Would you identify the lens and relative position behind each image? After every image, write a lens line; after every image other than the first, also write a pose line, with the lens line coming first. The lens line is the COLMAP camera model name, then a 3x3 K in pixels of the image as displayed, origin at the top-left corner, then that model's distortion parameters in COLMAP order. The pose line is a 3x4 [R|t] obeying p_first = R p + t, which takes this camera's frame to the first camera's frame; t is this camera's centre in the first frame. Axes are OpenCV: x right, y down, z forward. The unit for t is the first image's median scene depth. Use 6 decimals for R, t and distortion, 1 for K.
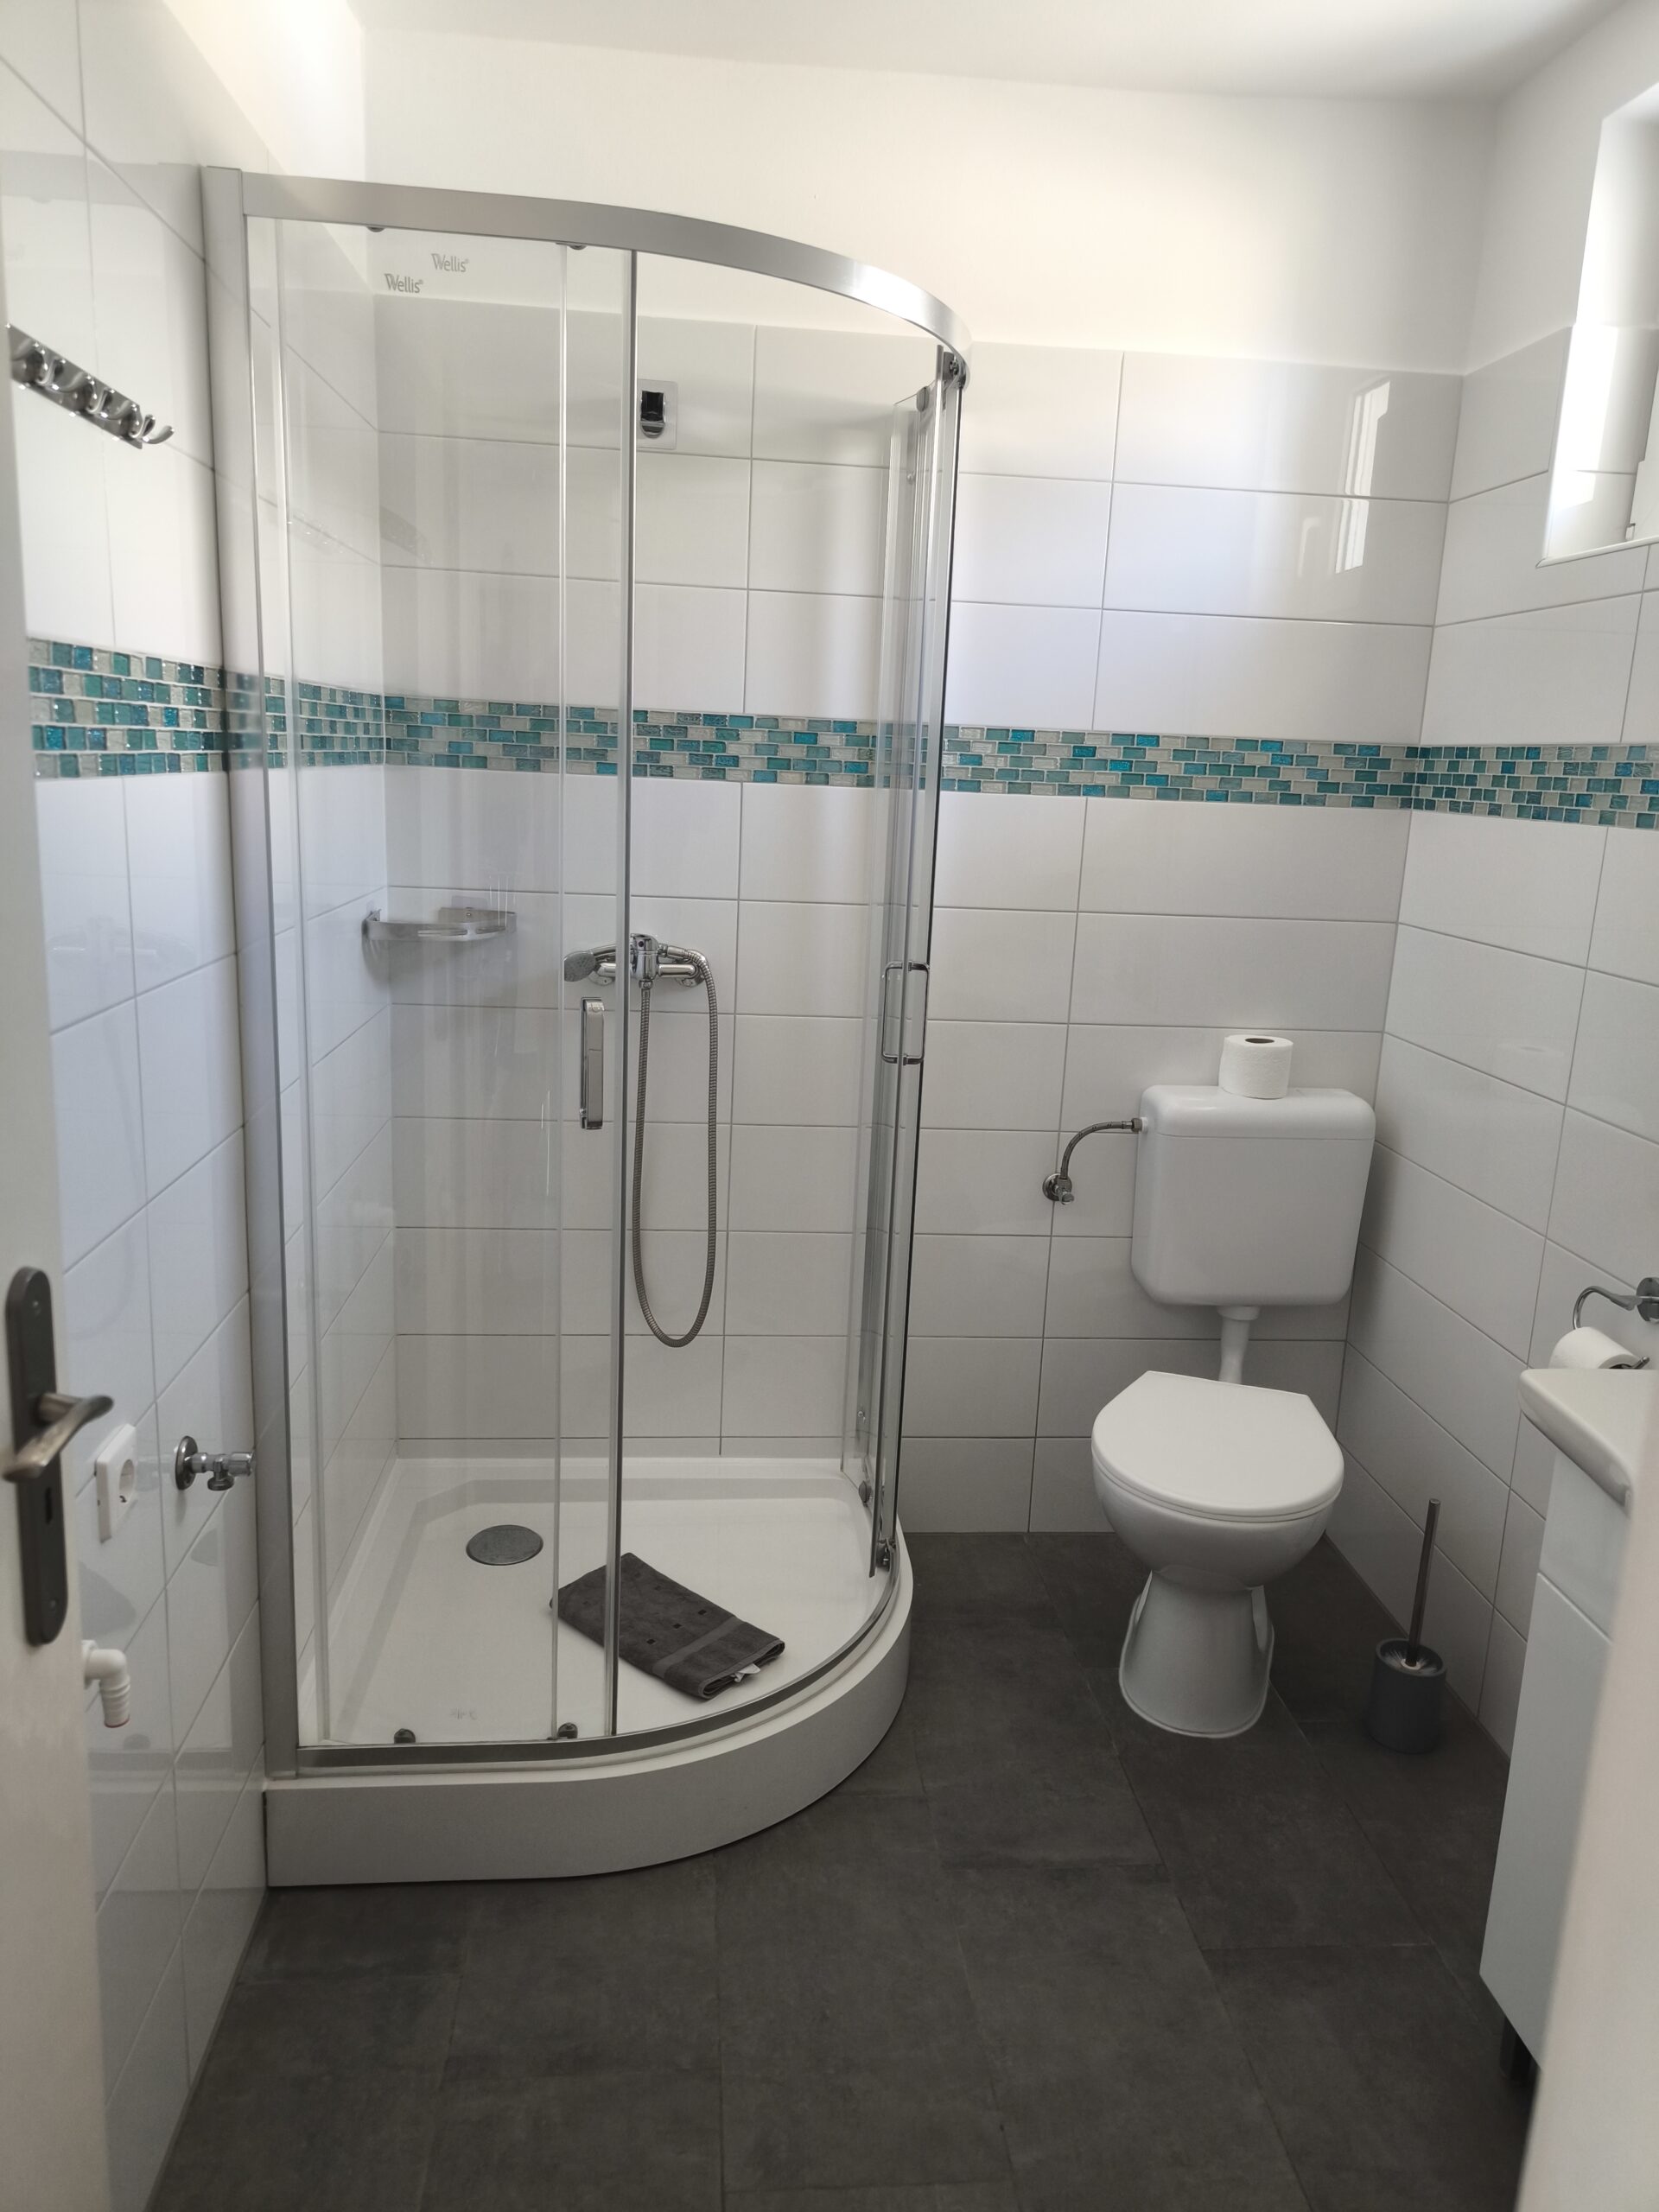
lens RADIAL K [[1552.0, 0, 829.5], [0, 1552.0, 1106.0], [0, 0, 1]] dist [0.021881, -0.018493]
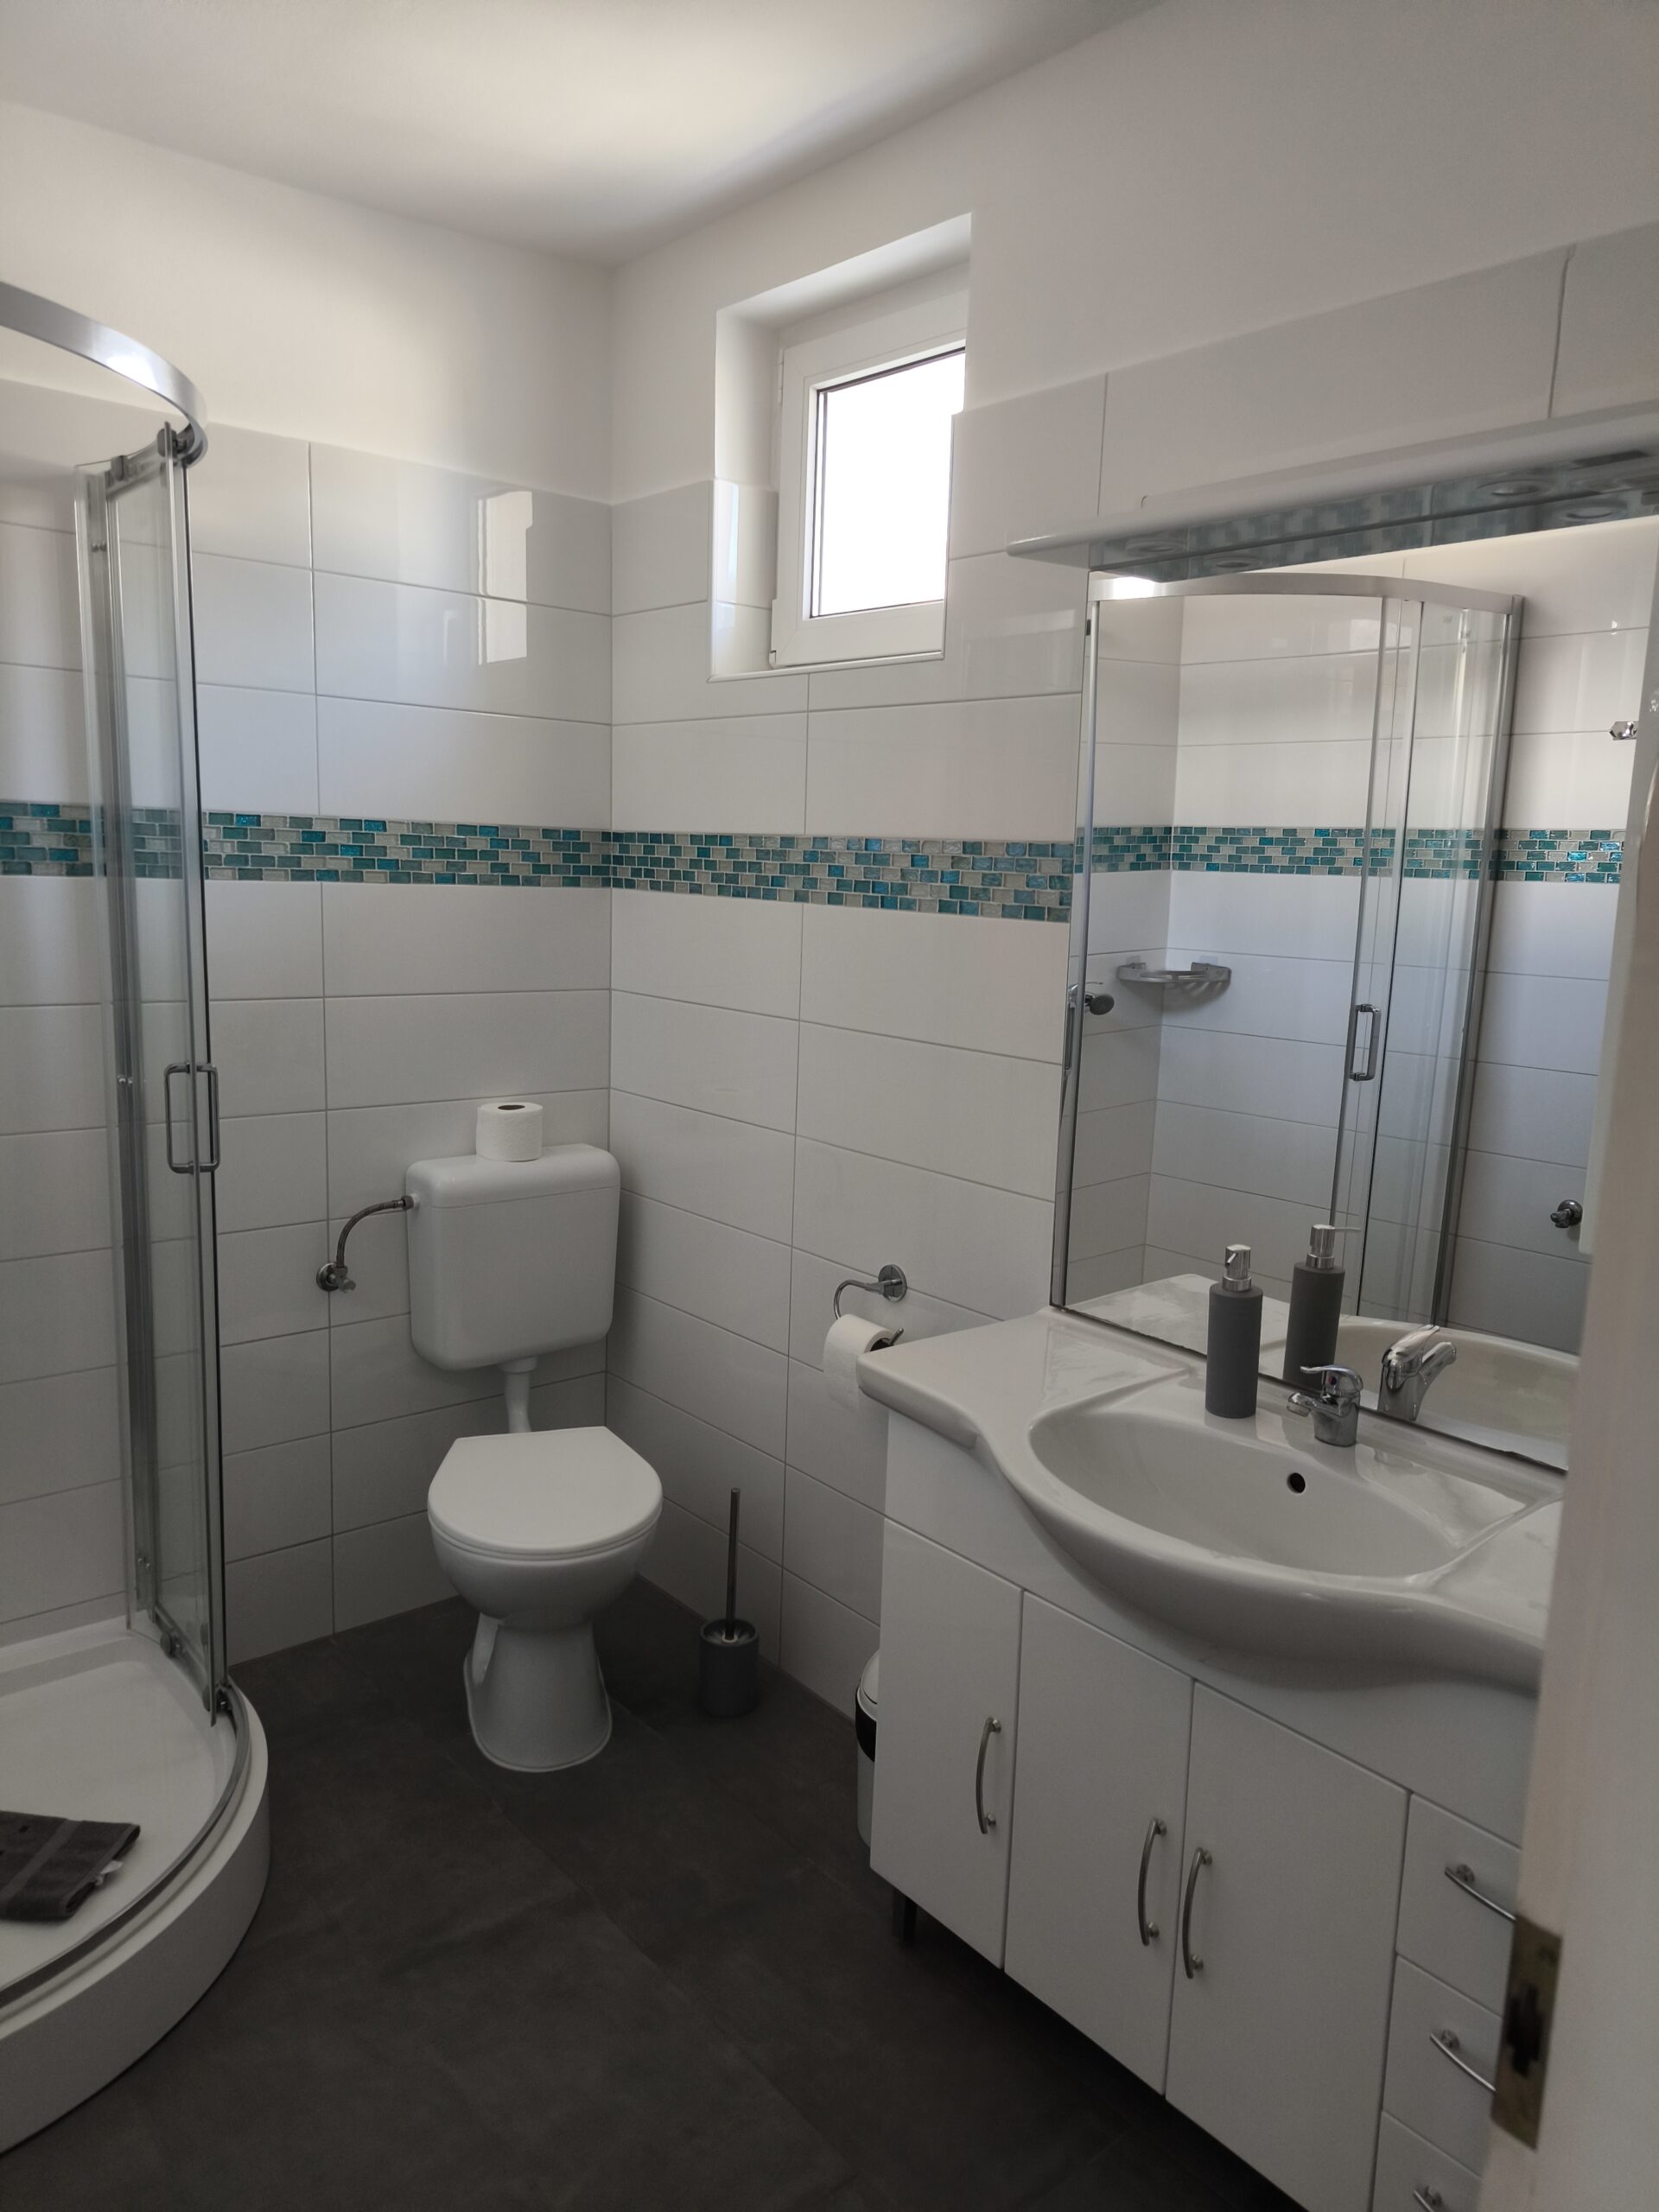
lens RADIAL K [[1550.2, 0, 834.6], [0, 1550.2, 1136.1], [0, 0, 1]] dist [0.040119, -0.056026]
pose [[0.811416, -0.115529, 0.572937, -0.157984], [0.124660, 0.991922, 0.023466, -0.020543], [-0.571020, 0.052382, 0.819263, 0.006489]]
